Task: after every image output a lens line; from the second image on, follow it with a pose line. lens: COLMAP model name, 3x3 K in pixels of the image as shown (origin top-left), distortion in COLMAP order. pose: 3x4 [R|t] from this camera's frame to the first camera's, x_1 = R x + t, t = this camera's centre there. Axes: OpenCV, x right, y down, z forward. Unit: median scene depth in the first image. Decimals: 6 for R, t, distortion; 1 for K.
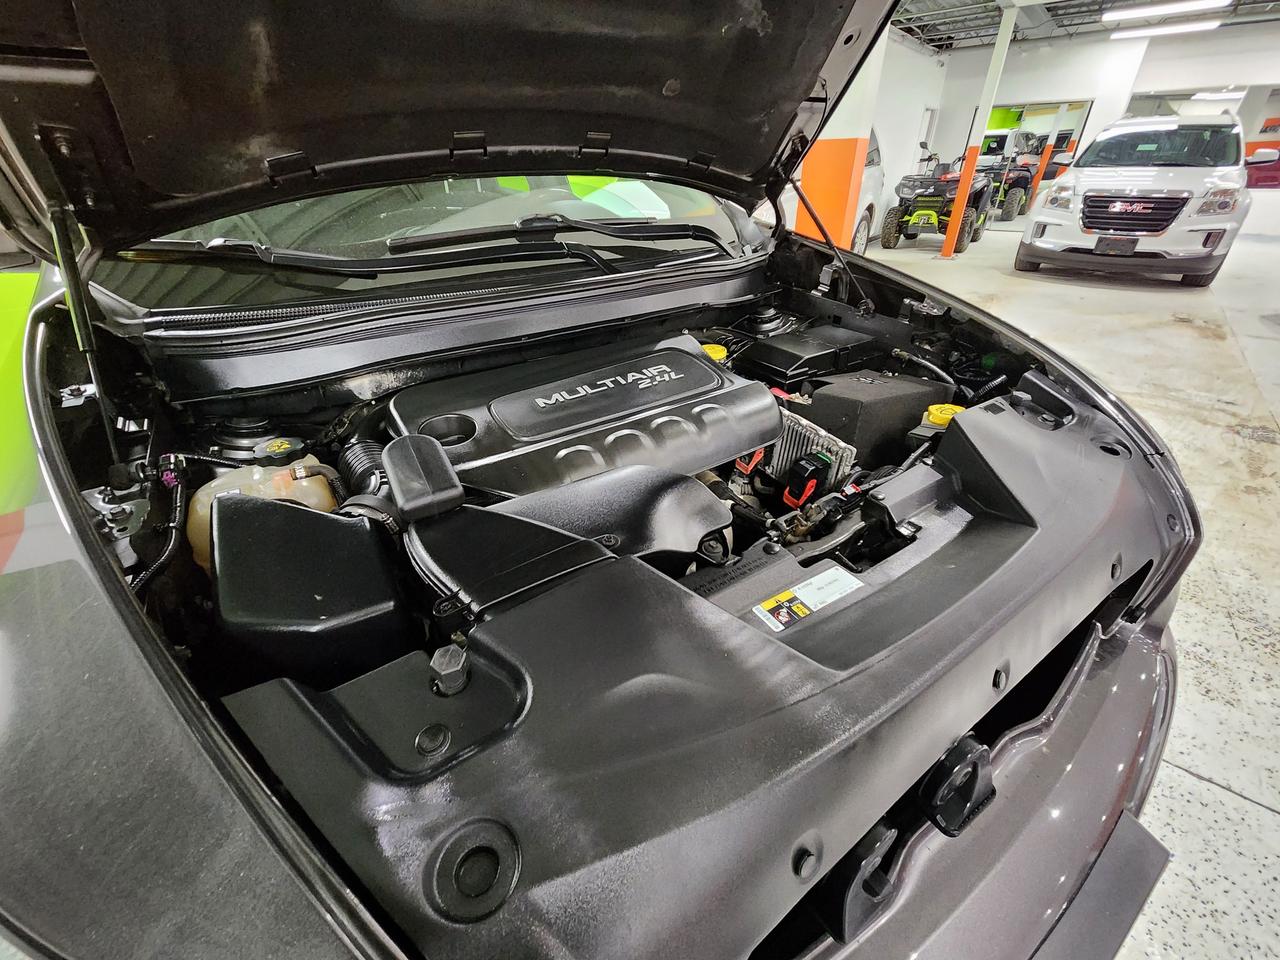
lens RADIAL K [[533.6, 0, 640.0], [0, 533.6, 480.0], [0, 0, 1]] dist [0.002216, 0.000338]
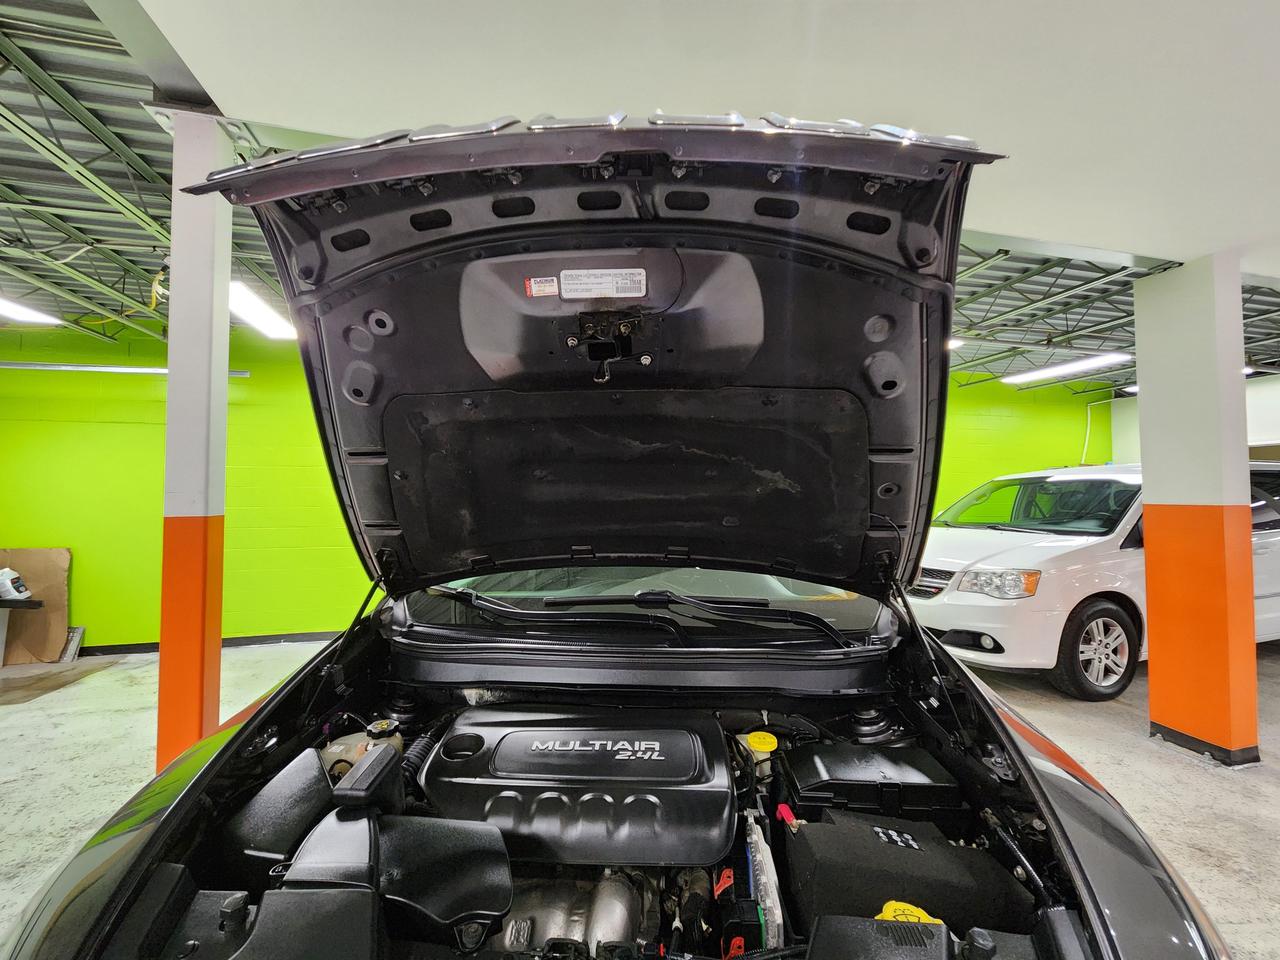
lens RADIAL K [[519.9, 0, 636.6], [0, 519.9, 457.2], [0, 0, 1]] dist [0.000199, 0.000077]
pose [[0.794864, -0.023131, -0.606346, 0.715641], [-0.323620, 0.829130, -0.455865, -0.209822], [0.513285, 0.558577, 0.651560, -0.067085]]
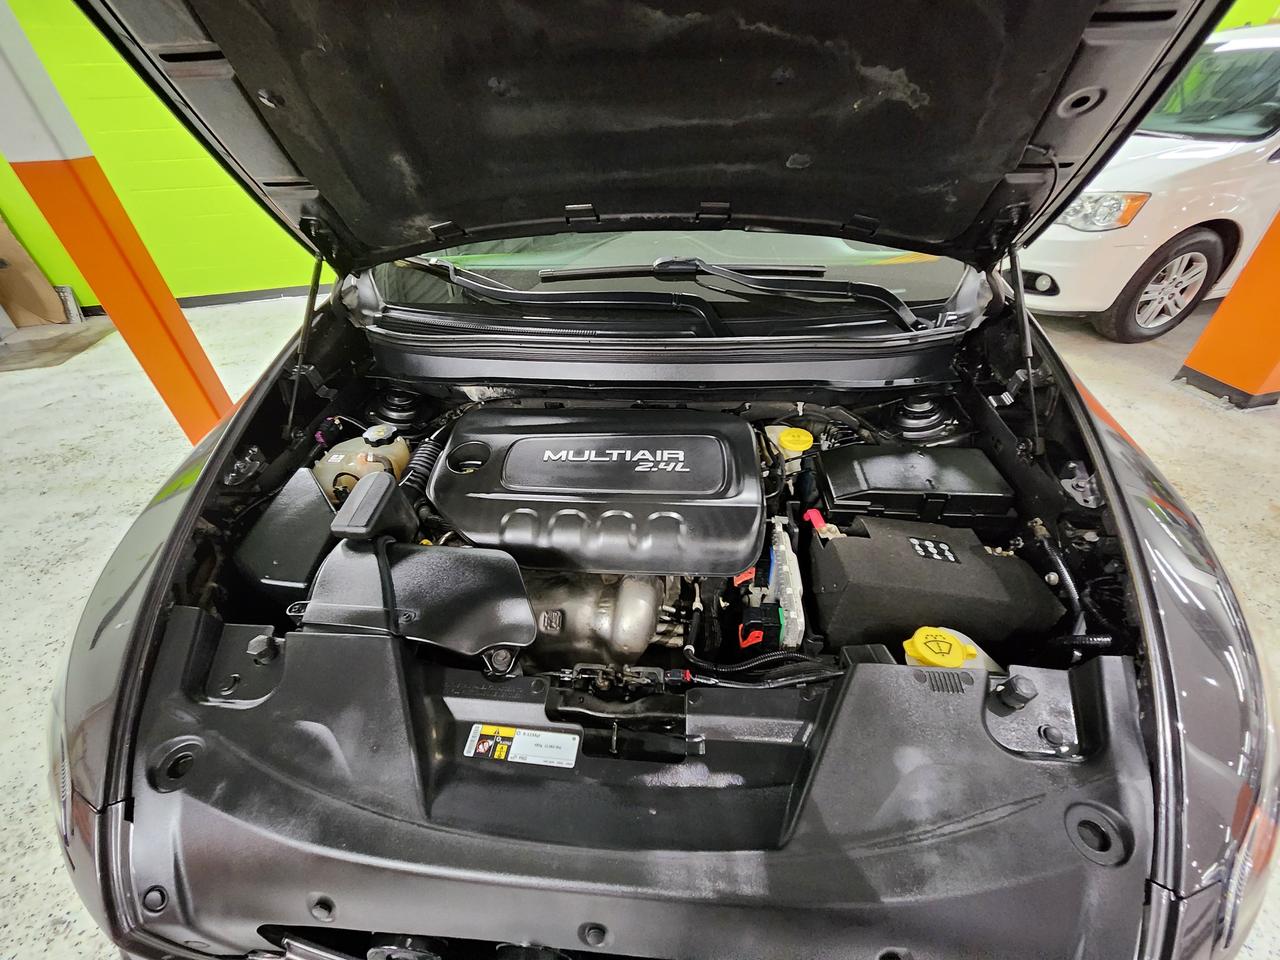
lens RADIAL K [[531.3, 0, 631.2], [0, 531.3, 470.7], [0, 0, 1]] dist [-0.002899, -0.001012]
pose [[0.778532, 0.365791, -0.509985, 0.515441], [-0.309214, 0.930681, 0.195498, -0.364825], [0.546145, 0.005493, 0.837673, 0.119122]]
